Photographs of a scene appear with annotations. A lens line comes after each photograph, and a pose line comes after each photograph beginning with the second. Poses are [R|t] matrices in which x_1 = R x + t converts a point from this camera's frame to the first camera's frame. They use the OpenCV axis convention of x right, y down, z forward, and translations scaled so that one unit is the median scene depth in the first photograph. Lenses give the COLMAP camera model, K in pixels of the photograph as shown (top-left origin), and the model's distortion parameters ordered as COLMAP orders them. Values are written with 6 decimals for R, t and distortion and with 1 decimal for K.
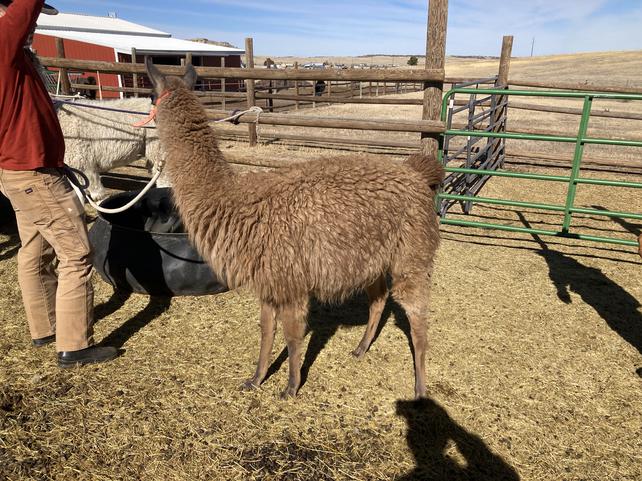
lens RADIAL K [[535.0, 0, 326.0], [0, 535.0, 239.3], [0, 0, 1]] dist [0.054901, -0.074486]
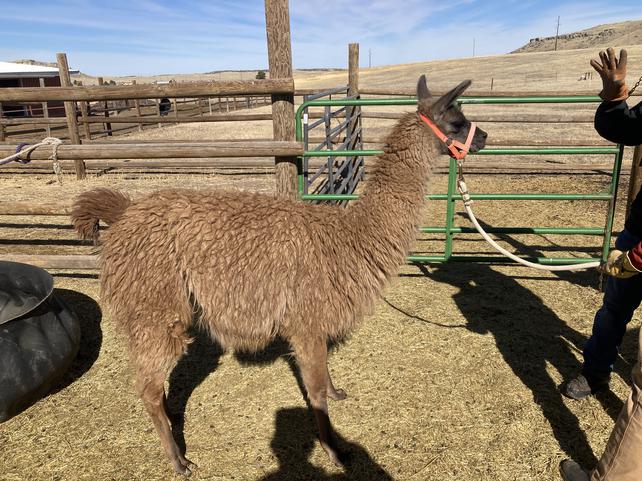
lens RADIAL K [[525.5, 0, 320.3], [0, 525.5, 232.2], [0, 0, 1]] dist [0.025656, -0.002810]
pose [[0.965975, -0.109966, 0.234093, 0.025824], [0.117603, 0.992881, -0.018875, -0.035323], [-0.230351, 0.045763, 0.972031, 0.123095]]
